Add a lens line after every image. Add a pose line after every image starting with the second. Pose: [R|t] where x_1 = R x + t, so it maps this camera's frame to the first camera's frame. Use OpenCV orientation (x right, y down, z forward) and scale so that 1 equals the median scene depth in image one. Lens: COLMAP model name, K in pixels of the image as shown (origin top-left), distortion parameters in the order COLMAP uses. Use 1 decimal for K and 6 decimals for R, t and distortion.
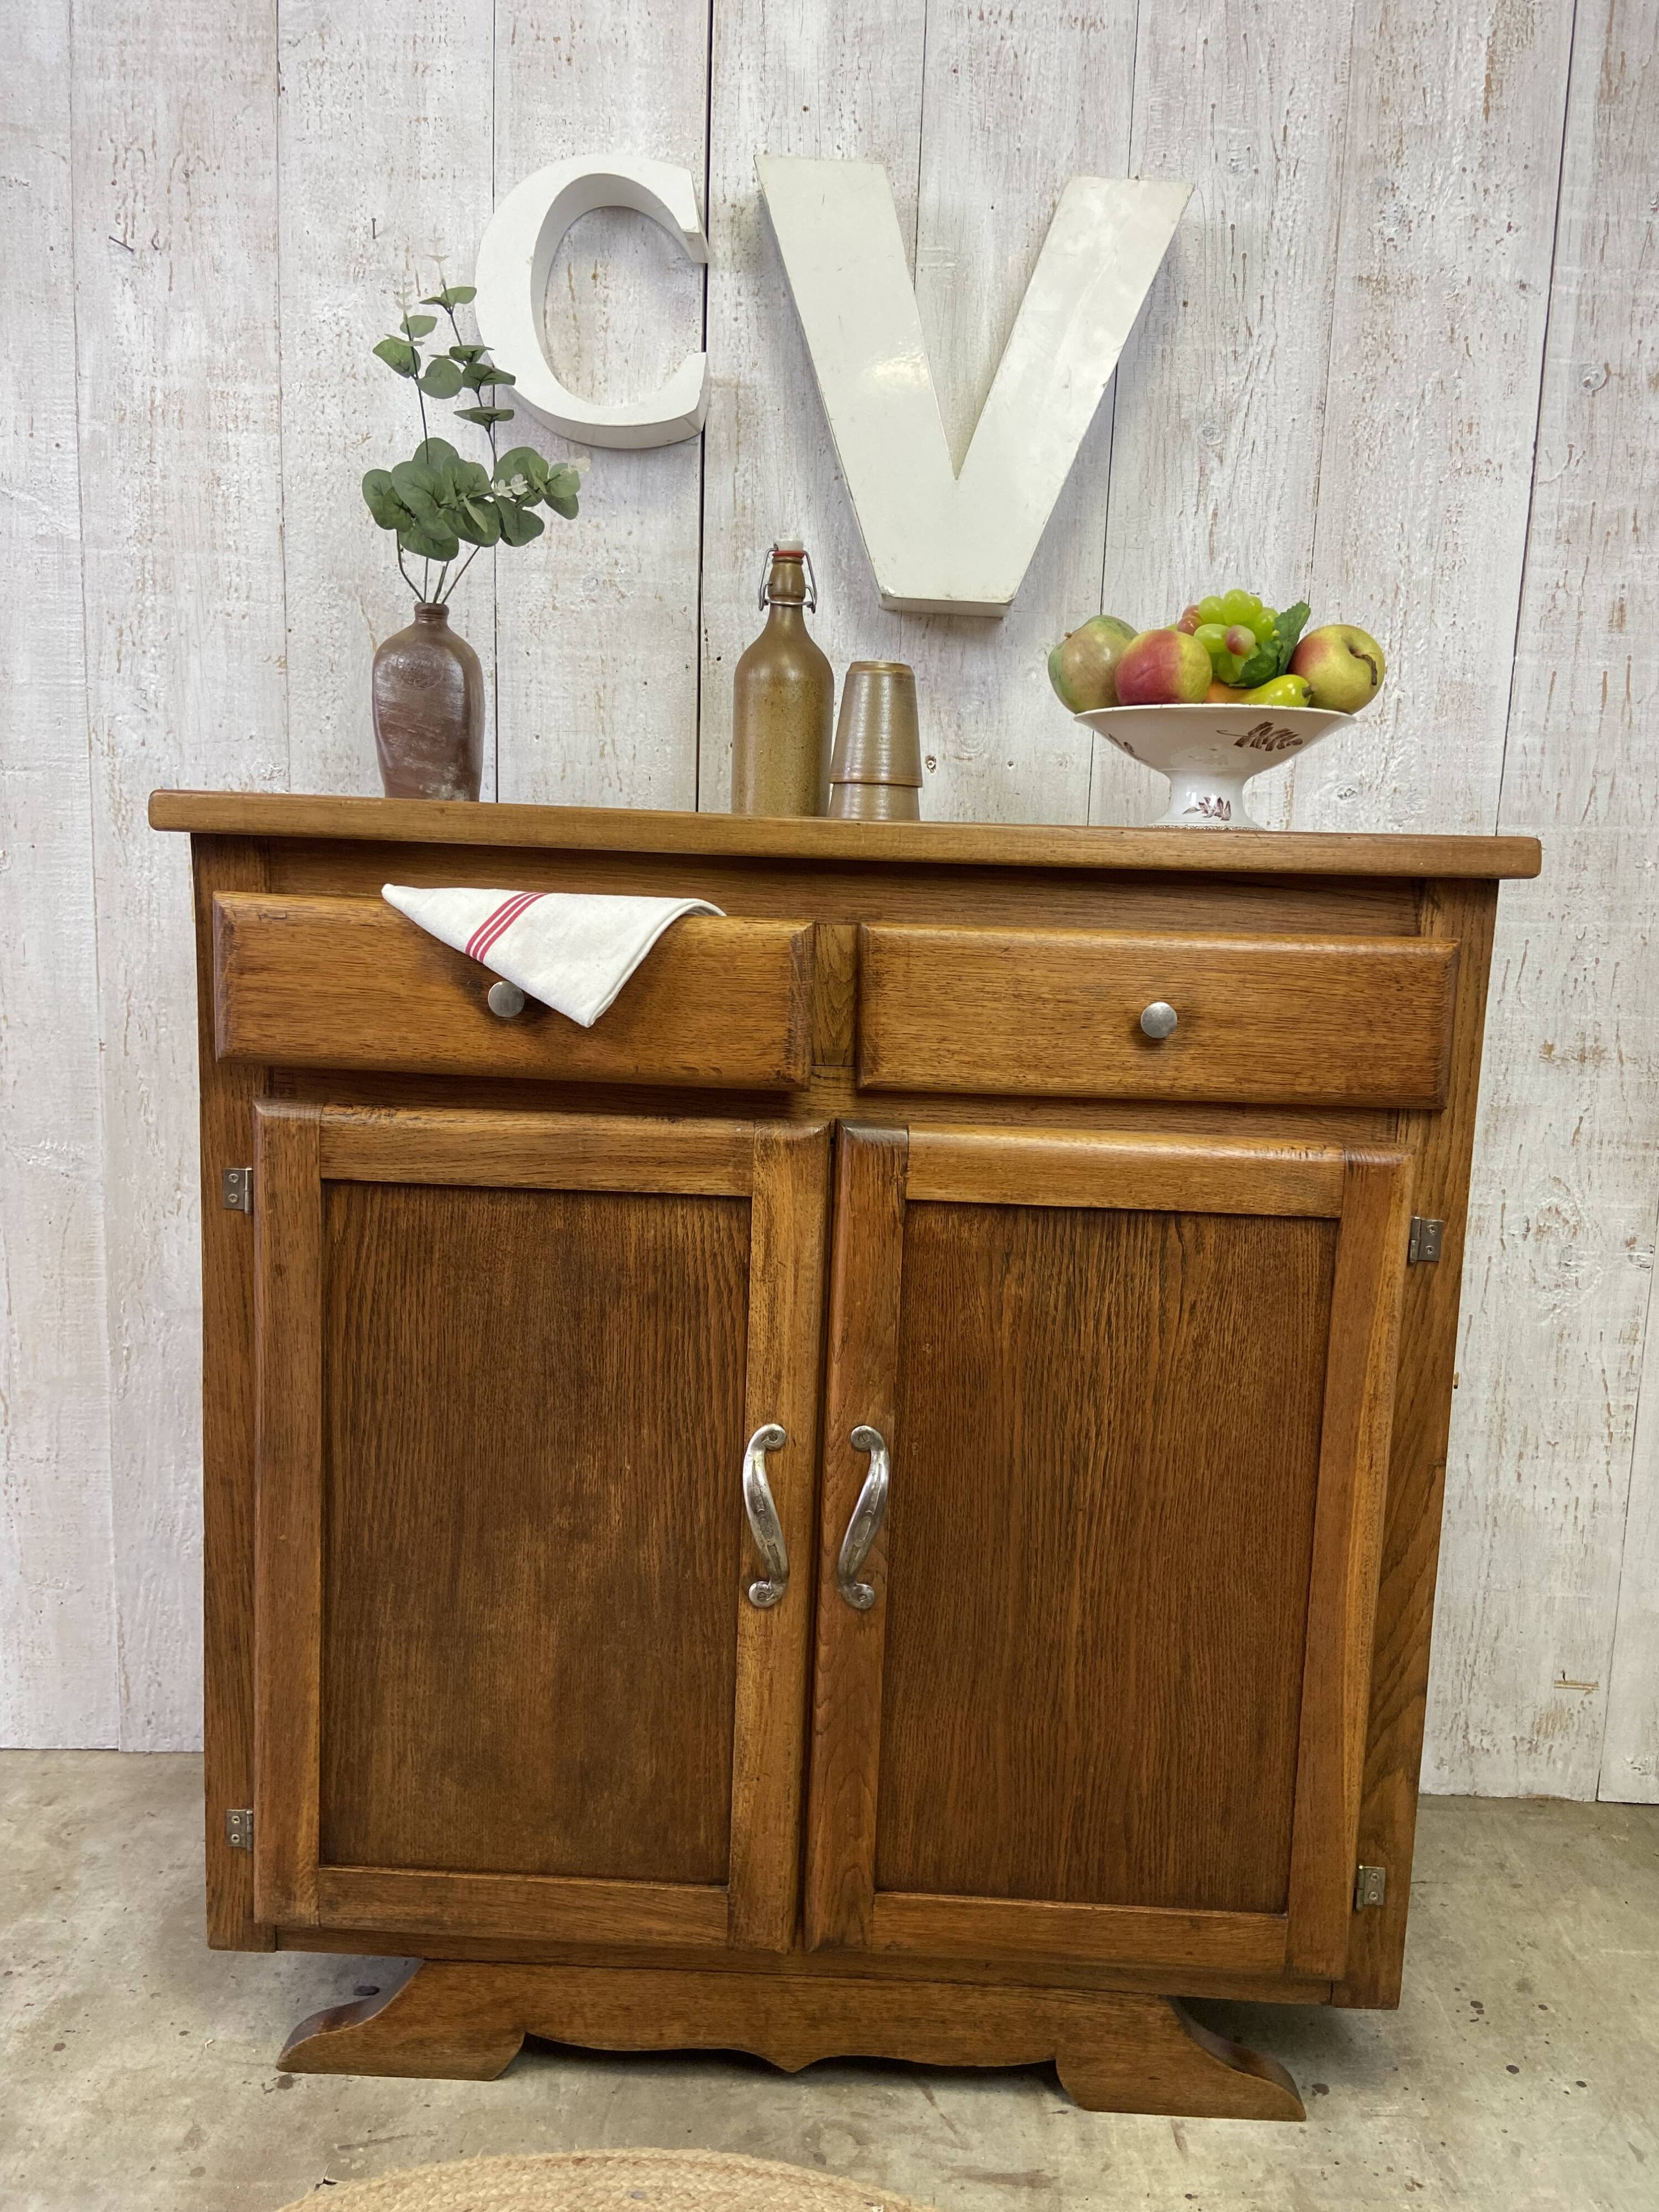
lens RADIAL K [[1665.3, 0, 845.9], [0, 1665.3, 1111.9], [0, 0, 1]] dist [0.124565, -0.155365]
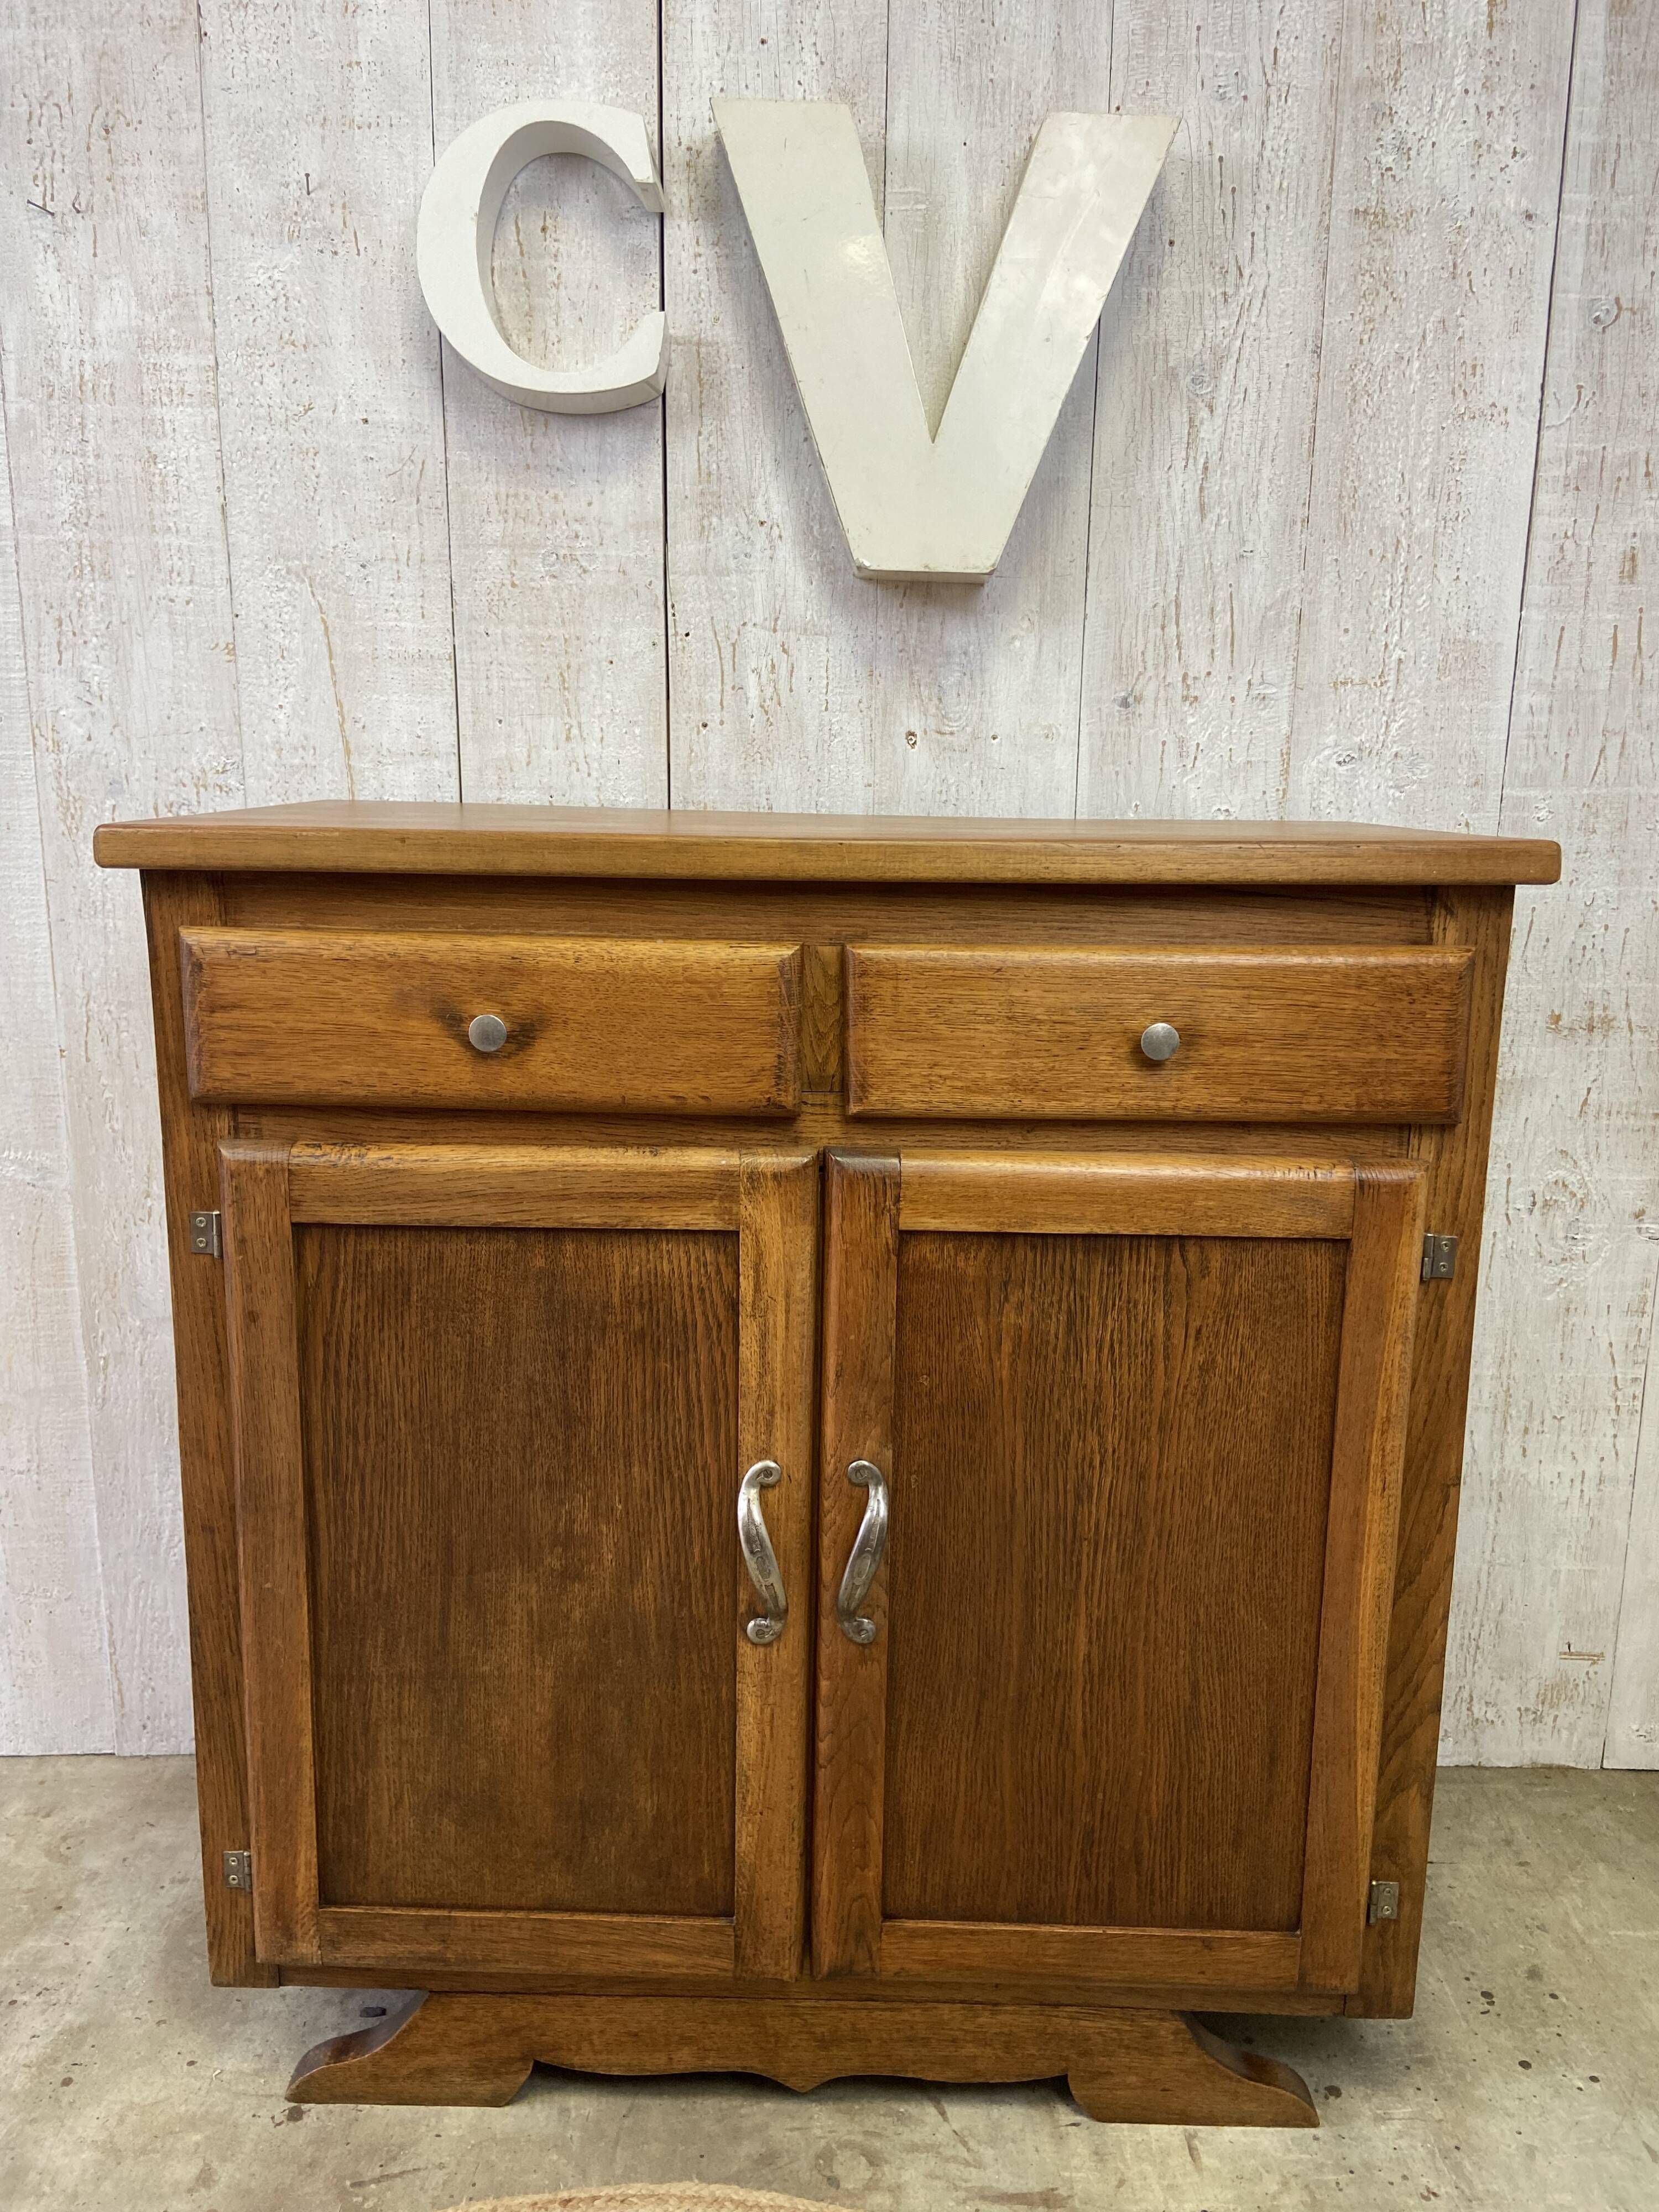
lens RADIAL K [[1665.3, 0, 824.8], [0, 1665.3, 1101.0], [0, 0, 1]] dist [0.124565, -0.155365]
pose [[0.999700, -0.024482, -0.000771, -0.003921], [0.024487, 0.998151, 0.055638, -0.069519], [-0.000592, -0.055640, 0.998451, 0.038433]]
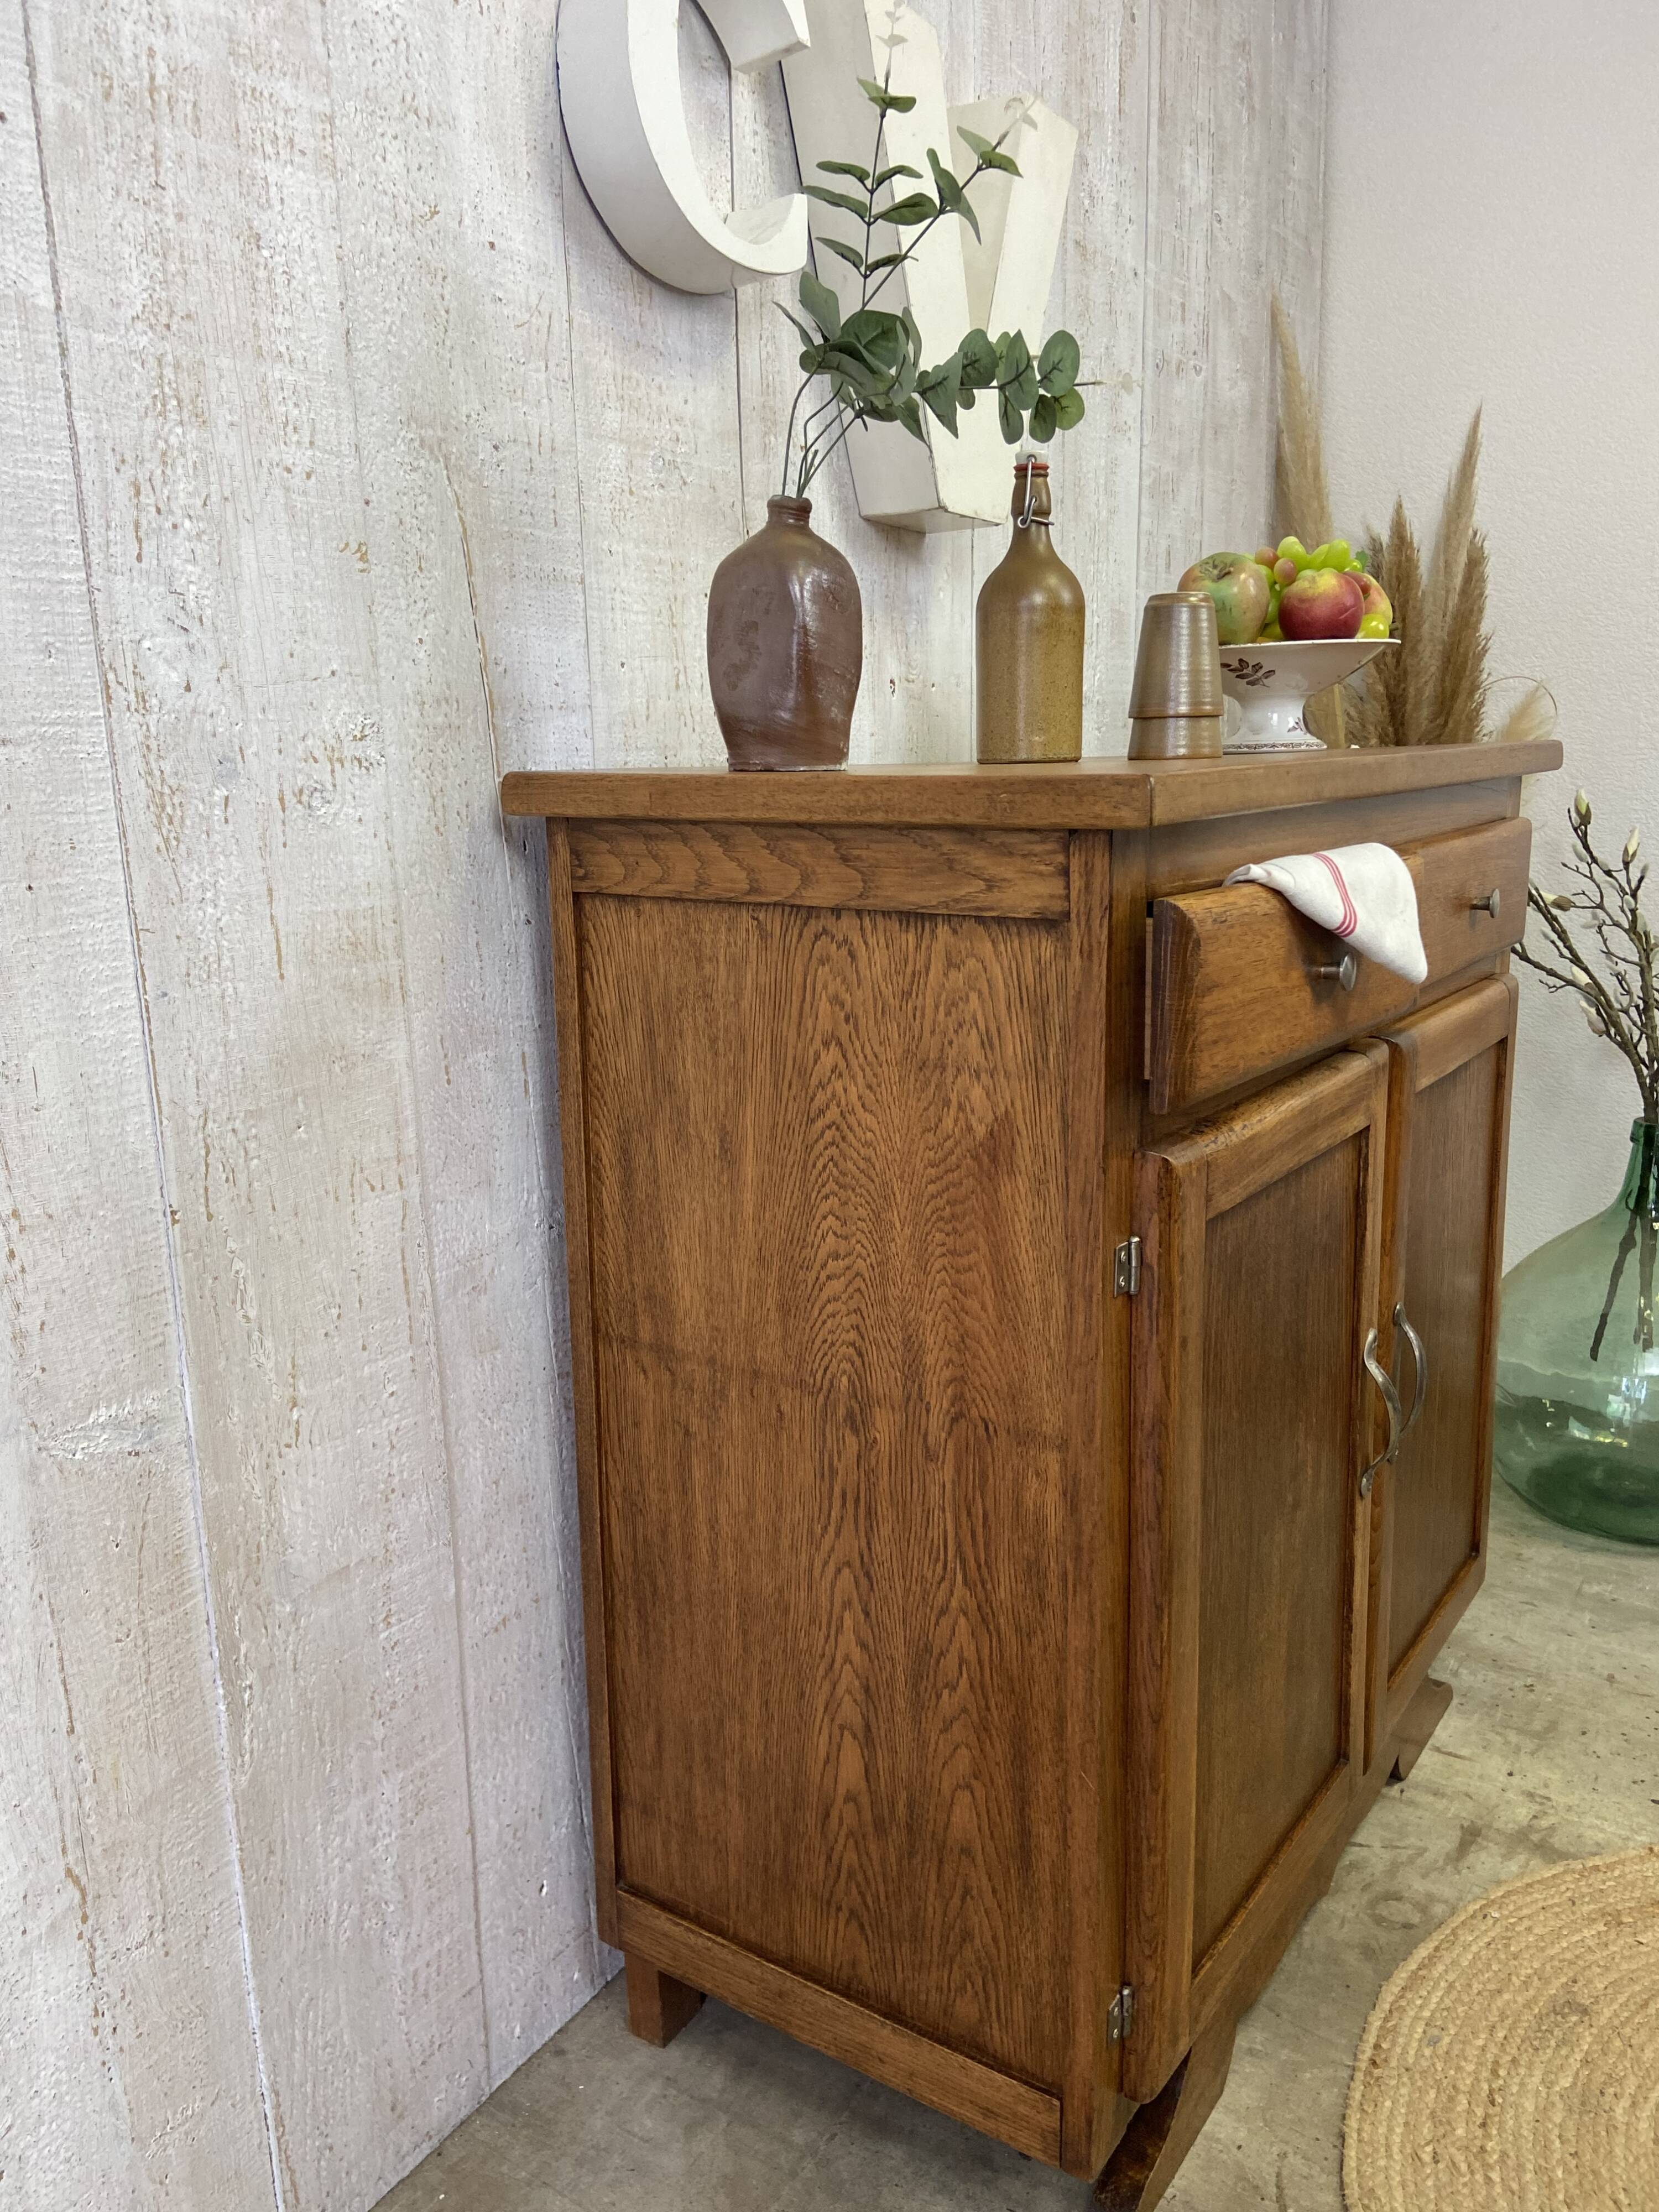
lens RADIAL K [[1665.3, 0, 836.0], [0, 1665.3, 1119.1], [0, 0, 1]] dist [0.124565, -0.155365]
pose [[0.546164, -0.231361, 0.805095, -0.987543], [0.164422, 0.972015, 0.167787, -0.167301], [-0.821383, 0.040736, 0.568920, 0.613768]]
